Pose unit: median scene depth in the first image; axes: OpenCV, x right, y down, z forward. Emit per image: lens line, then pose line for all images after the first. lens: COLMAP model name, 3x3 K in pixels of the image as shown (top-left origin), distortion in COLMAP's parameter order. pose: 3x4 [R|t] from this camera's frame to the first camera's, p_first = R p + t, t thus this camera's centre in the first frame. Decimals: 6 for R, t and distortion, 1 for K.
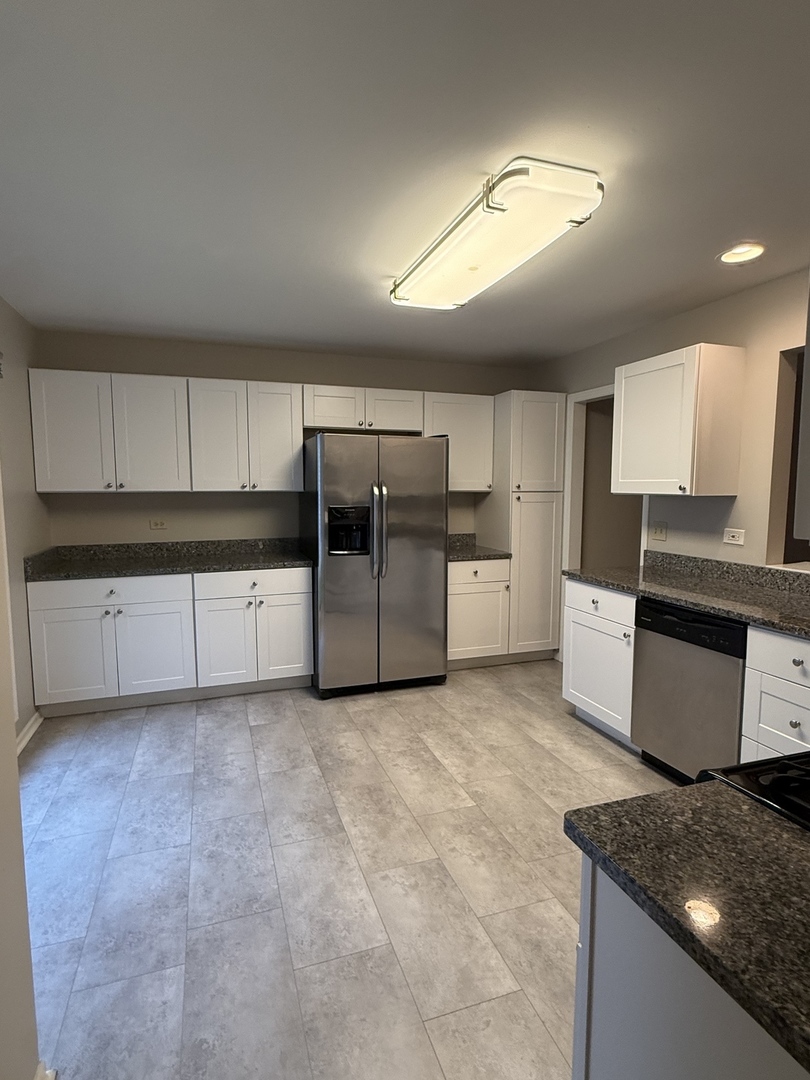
lens RADIAL K [[564.3, 0, 402.1], [0, 564.3, 542.5], [0, 0, 1]] dist [-0.001613, -0.000296]
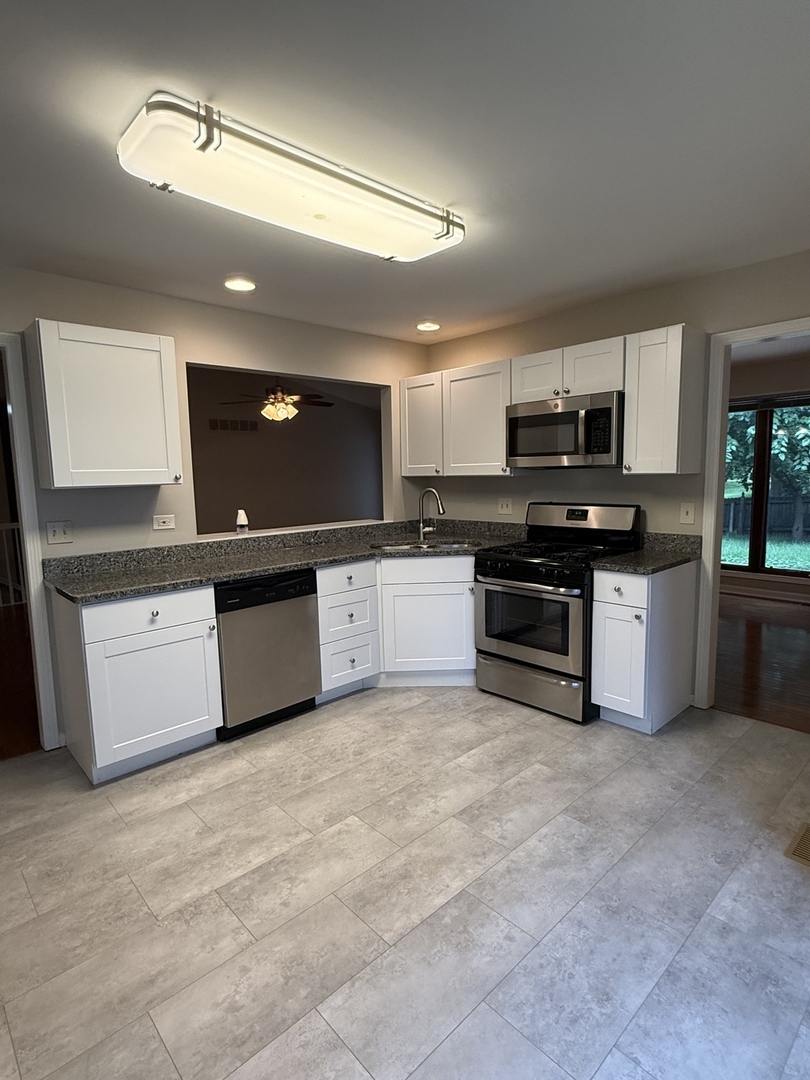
lens RADIAL K [[564.3, 0, 402.7], [0, 564.3, 539.9], [0, 0, 1]] dist [-0.001613, -0.000296]
pose [[-0.404456, -0.103166, 0.908720, -0.732786], [0.114223, 0.980139, 0.162113, -0.126428], [-0.907396, 0.169365, -0.384639, 1.263612]]
